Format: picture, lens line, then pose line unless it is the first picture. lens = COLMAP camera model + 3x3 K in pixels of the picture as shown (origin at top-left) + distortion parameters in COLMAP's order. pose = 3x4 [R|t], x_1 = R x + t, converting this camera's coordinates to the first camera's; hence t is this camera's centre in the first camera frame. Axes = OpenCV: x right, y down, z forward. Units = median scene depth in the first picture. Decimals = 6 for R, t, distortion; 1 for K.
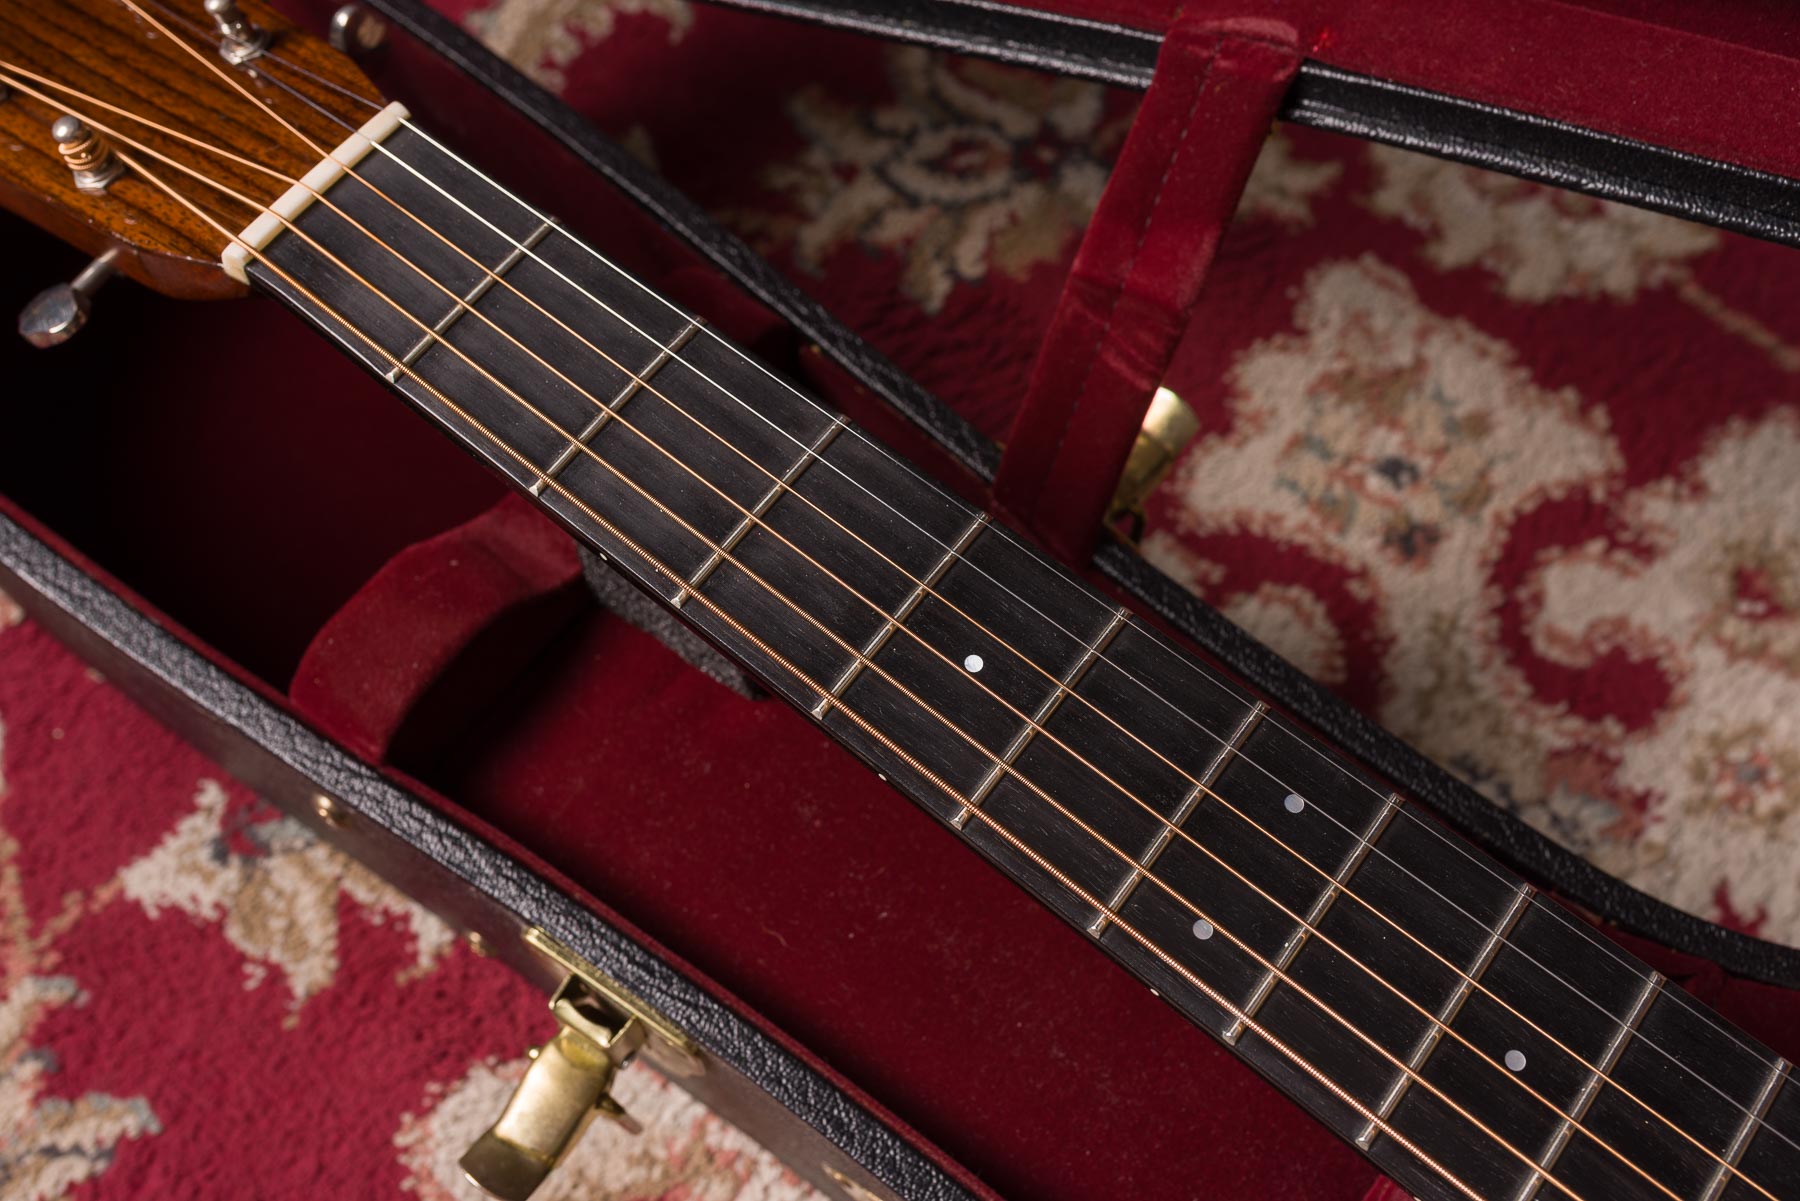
lens RADIAL K [[1804.7, 0, 902.0], [0, 1804.7, 599.9], [0, 0, 1]] dist [0.000085, 0.008456]
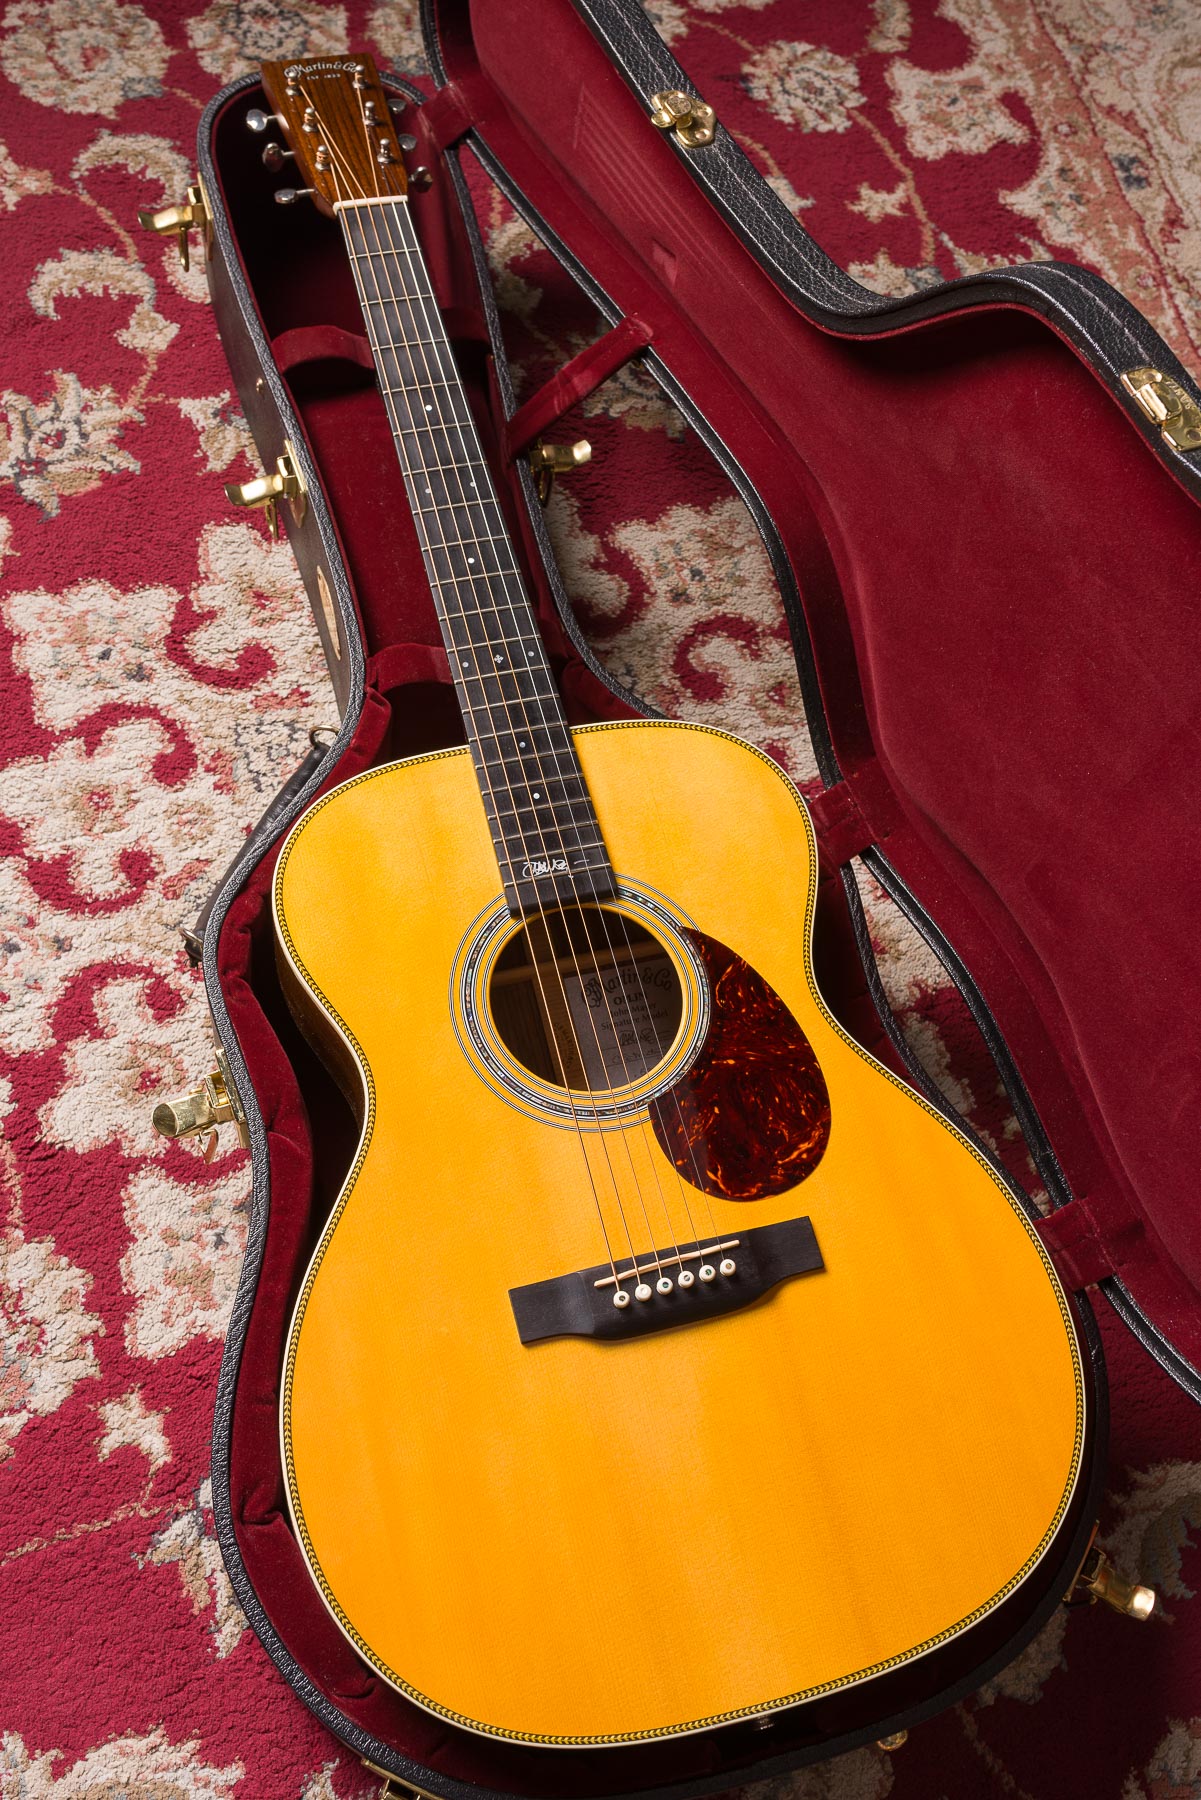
lens RADIAL K [[1866.3, 0, 603.7], [0, 1866.3, 875.9], [0, 0, 1]] dist [0.003134, -0.007136]
pose [[0.797017, 0.584884, -0.150582, 0.819537], [-0.591723, 0.806141, -0.000763, 0.335916], [0.120944, 0.089711, 0.988597, -1.449720]]
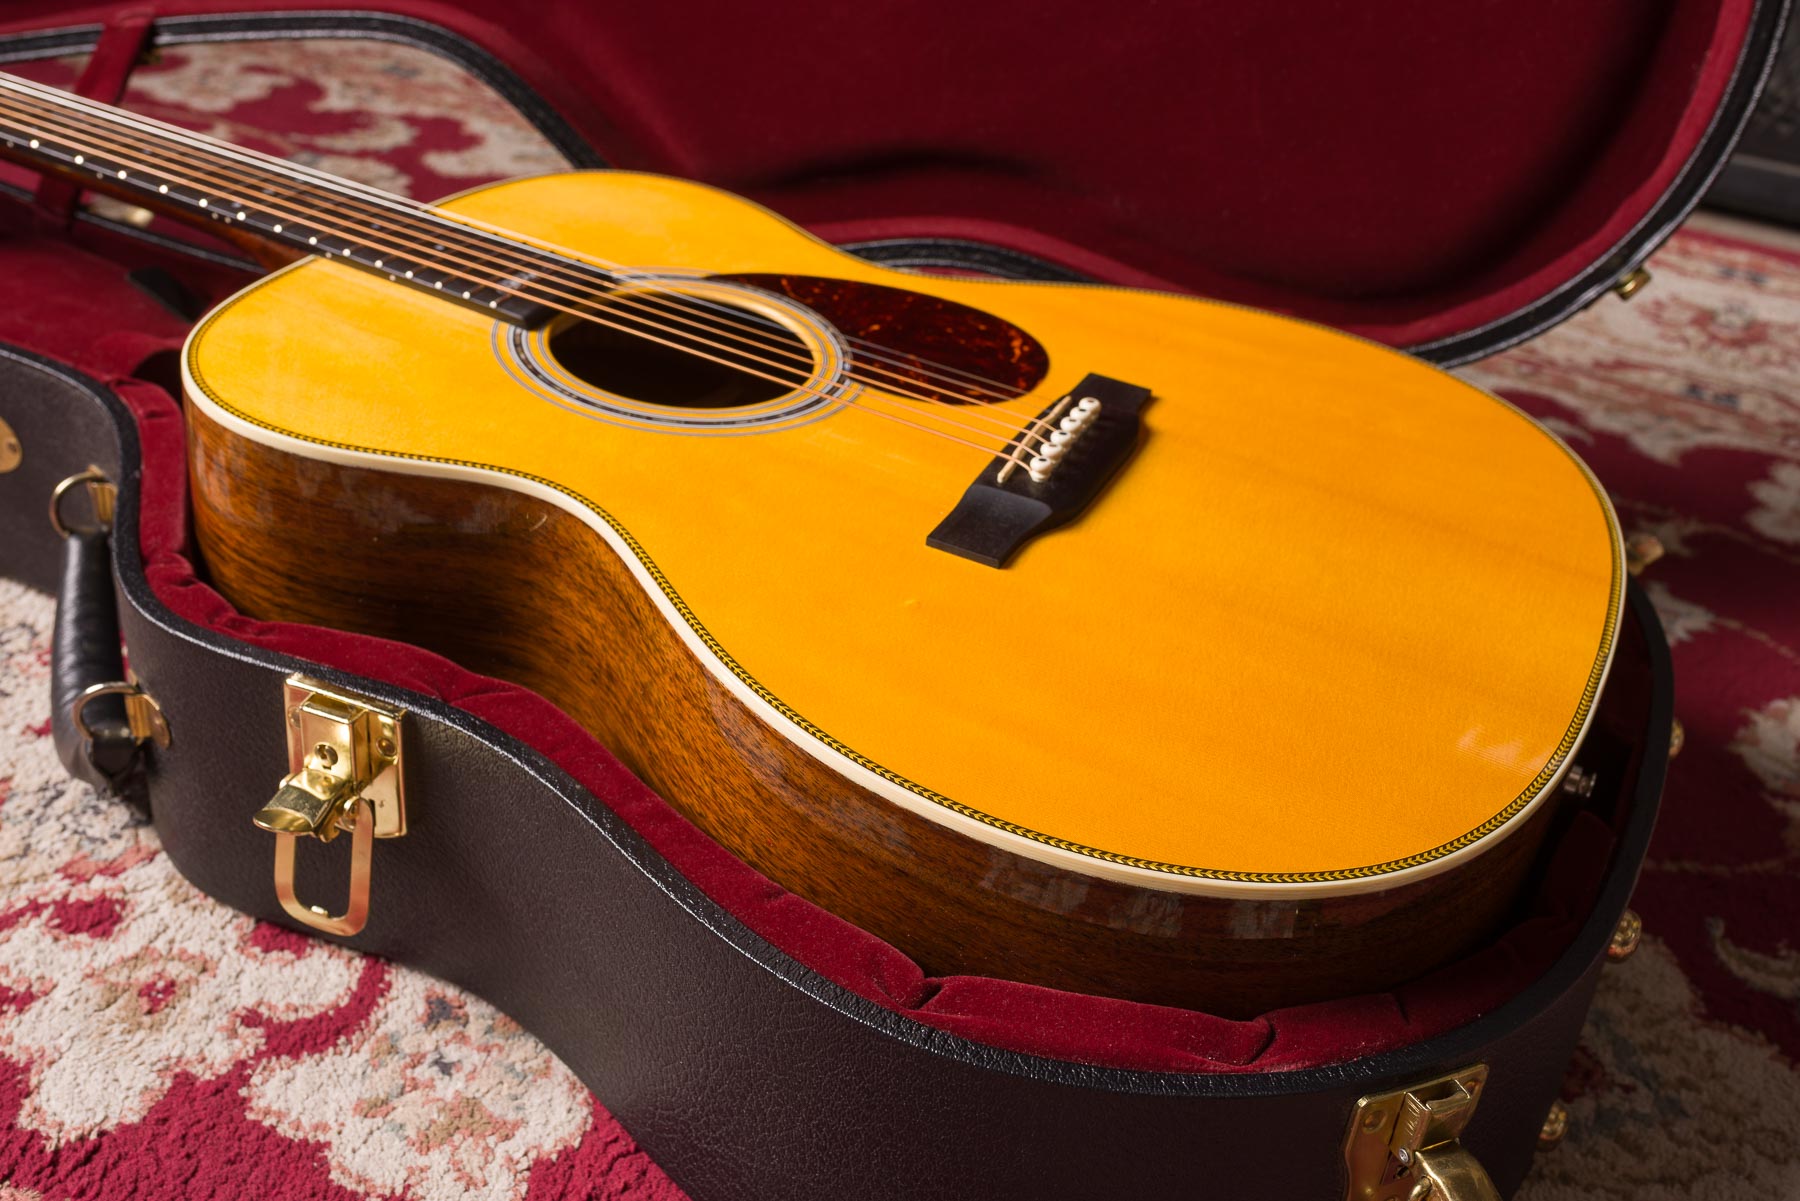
lens RADIAL K [[1866.3, 0, 900.0], [0, 1866.3, 600.5], [0, 0, 1]] dist [0.003134, -0.007136]
pose [[0.970142, -0.037712, 0.239589, 0.406575], [0.162469, 0.834495, -0.526518, 1.364578], [-0.180080, 0.549723, 0.815706, -0.621383]]
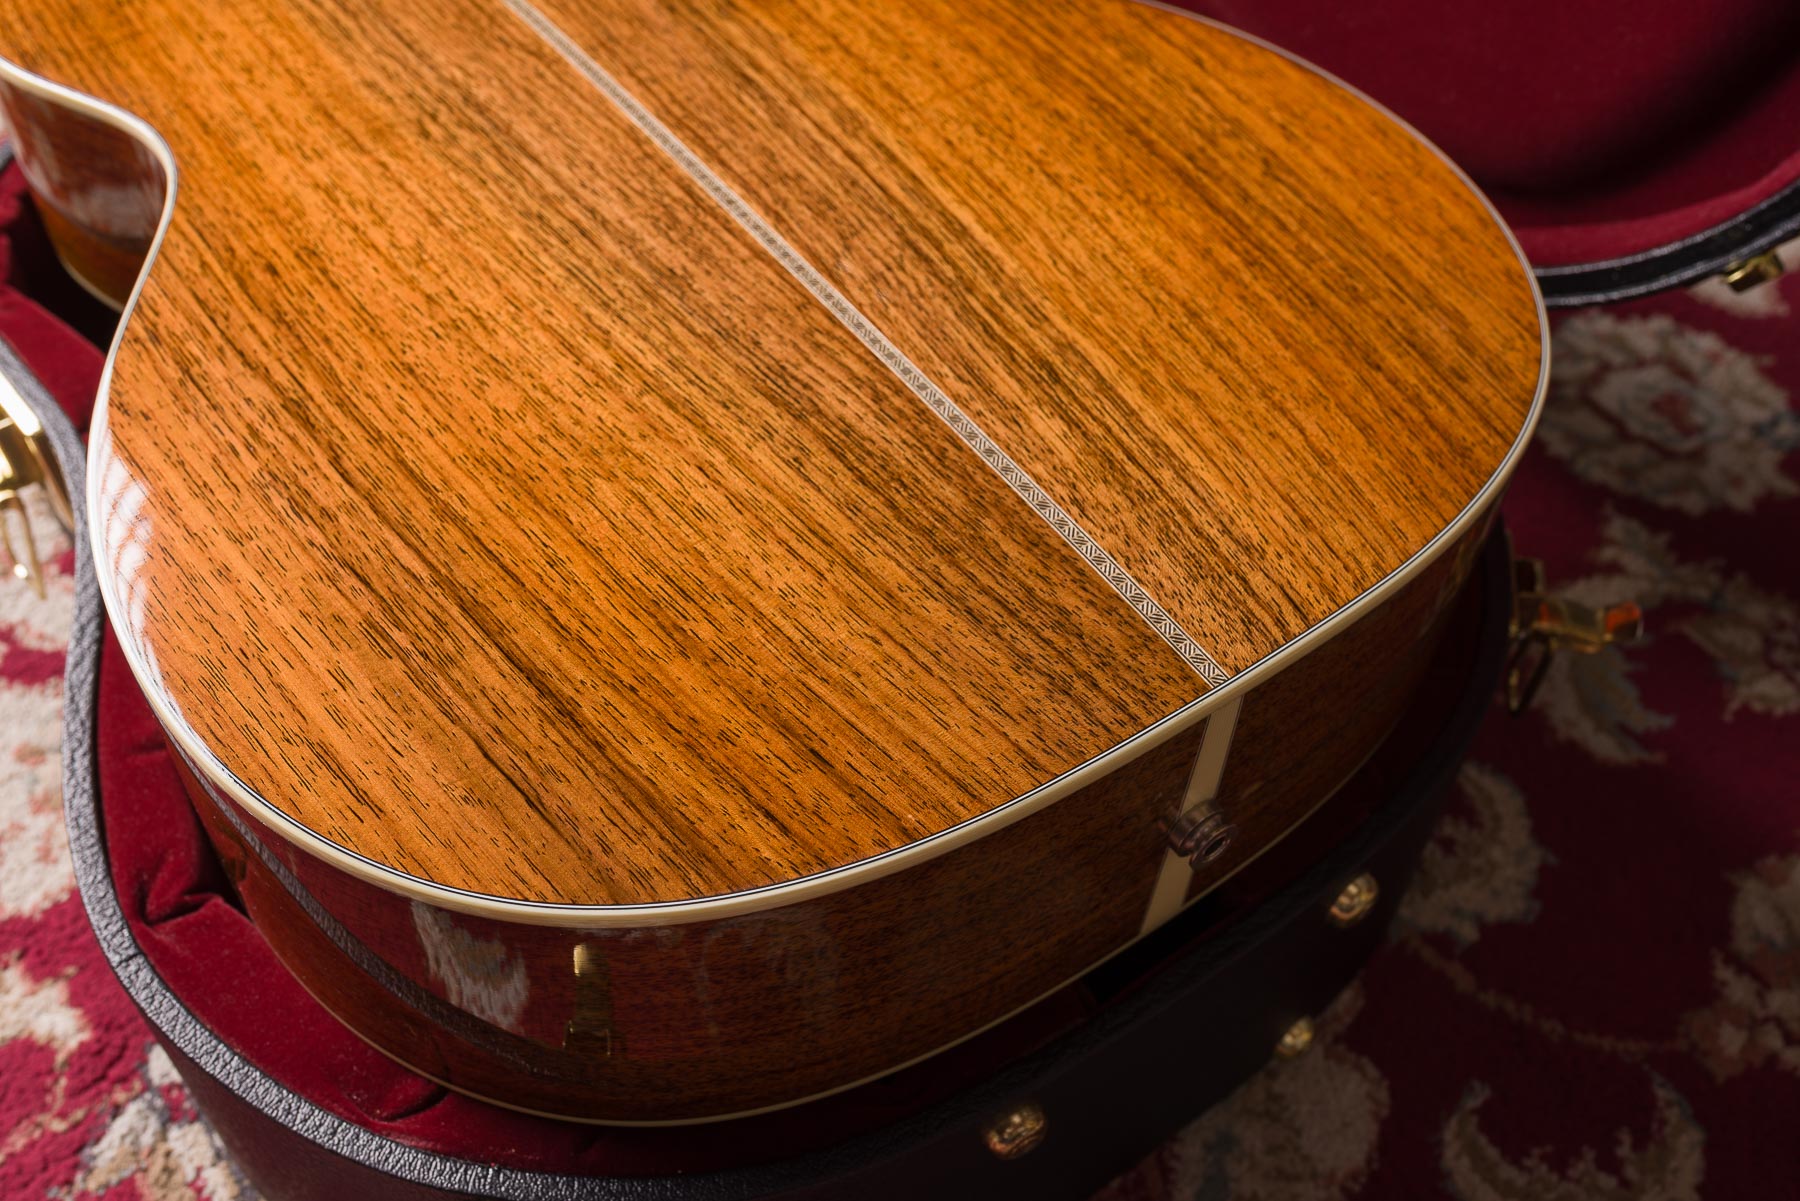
lens RADIAL K [[1783.3, 0, 902.0], [0, 1783.3, 596.9], [0, 0, 1]] dist [-0.001749, 0.012910]
pose [[0.959972, 0.237407, -0.148631, 1.116553], [-0.268694, 0.930402, -0.249311, 0.994576], [0.079099, 0.279268, 0.956950, -0.606479]]
